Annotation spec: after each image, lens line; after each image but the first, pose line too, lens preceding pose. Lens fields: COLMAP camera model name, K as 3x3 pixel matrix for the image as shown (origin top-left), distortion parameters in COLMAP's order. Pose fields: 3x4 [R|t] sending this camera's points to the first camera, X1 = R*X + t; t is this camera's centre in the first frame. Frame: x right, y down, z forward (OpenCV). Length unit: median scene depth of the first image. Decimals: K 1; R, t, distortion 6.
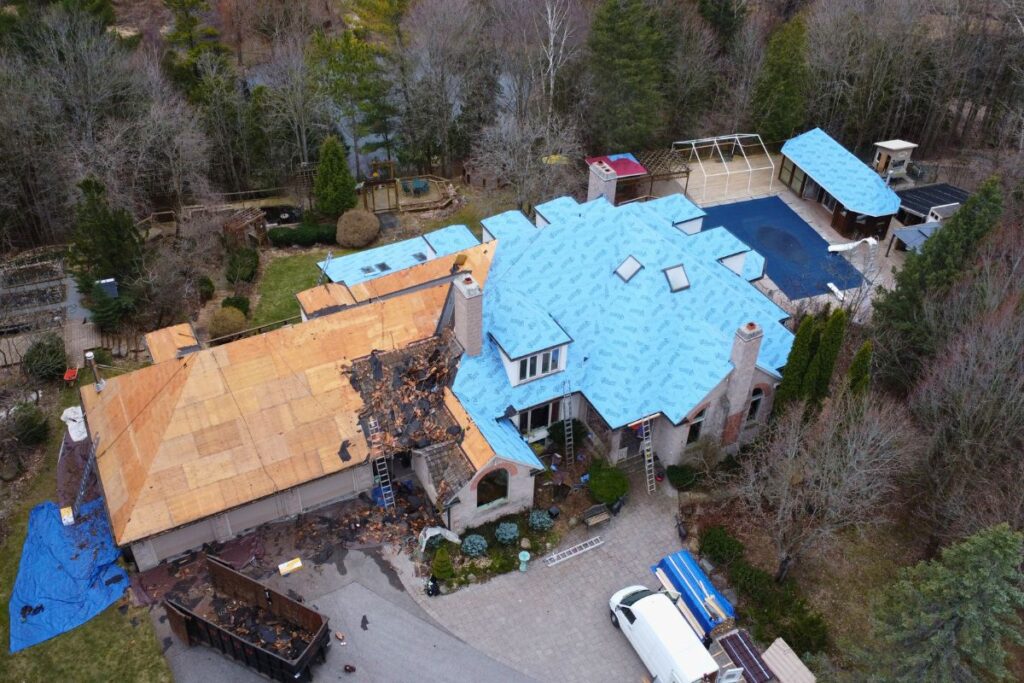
lens RADIAL K [[905.7, 0, 504.2], [0, 905.7, 343.6], [0, 0, 1]] dist [0.008322, -0.003847]
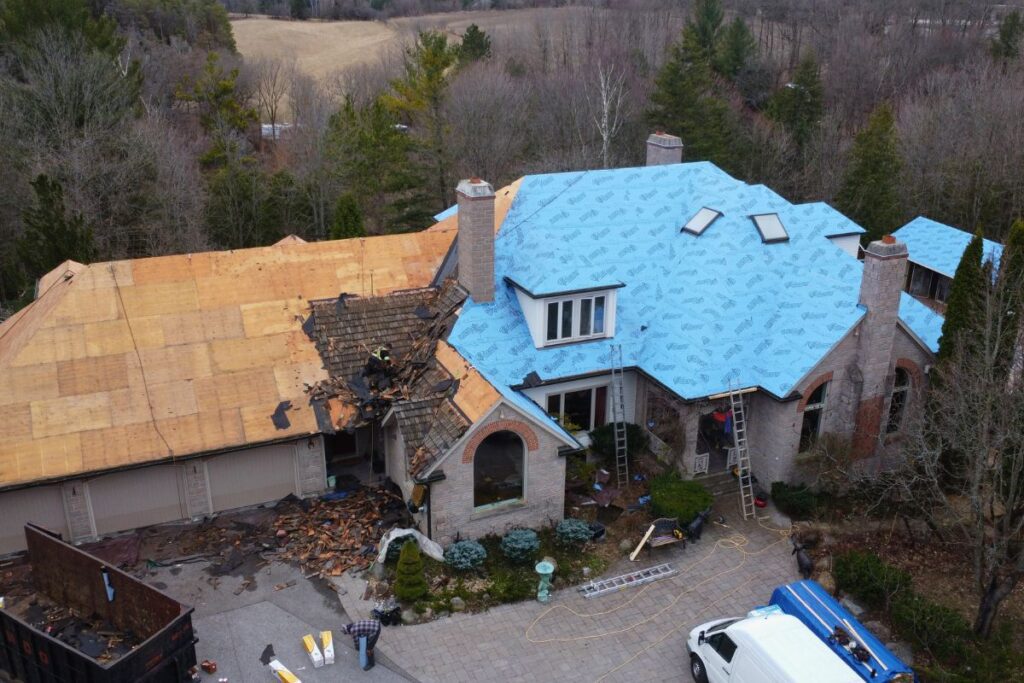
lens RADIAL K [[905.7, 0, 504.2], [0, 905.7, 343.6], [0, 0, 1]] dist [0.008322, -0.003847]
pose [[0.997209, 0.012077, -0.073673, 0.035768], [-0.034588, 0.949268, -0.312561, 0.264879], [0.066160, 0.314237, 0.947037, 0.350309]]
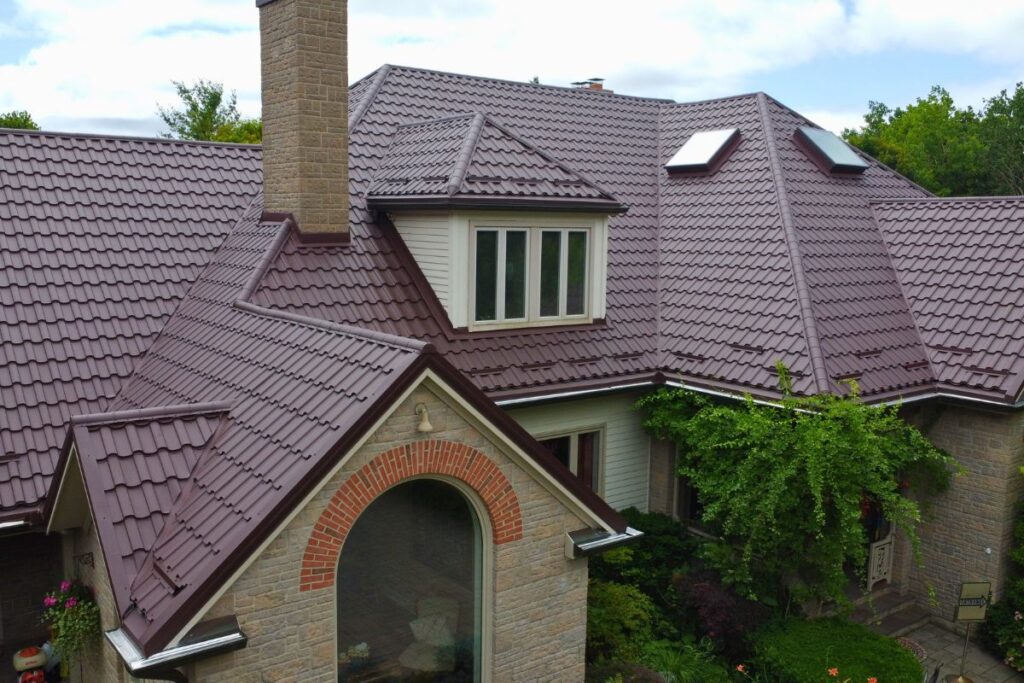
lens RADIAL K [[926.2, 0, 512.0], [0, 926.2, 341.5], [0, 0, 1]] dist [0.002546, -0.001111]
pose [[0.985567, -0.029592, 0.166681, -0.022974], [0.112839, 0.848815, -0.516508, 0.211963], [-0.126196, 0.527861, 0.839903, 0.754048]]
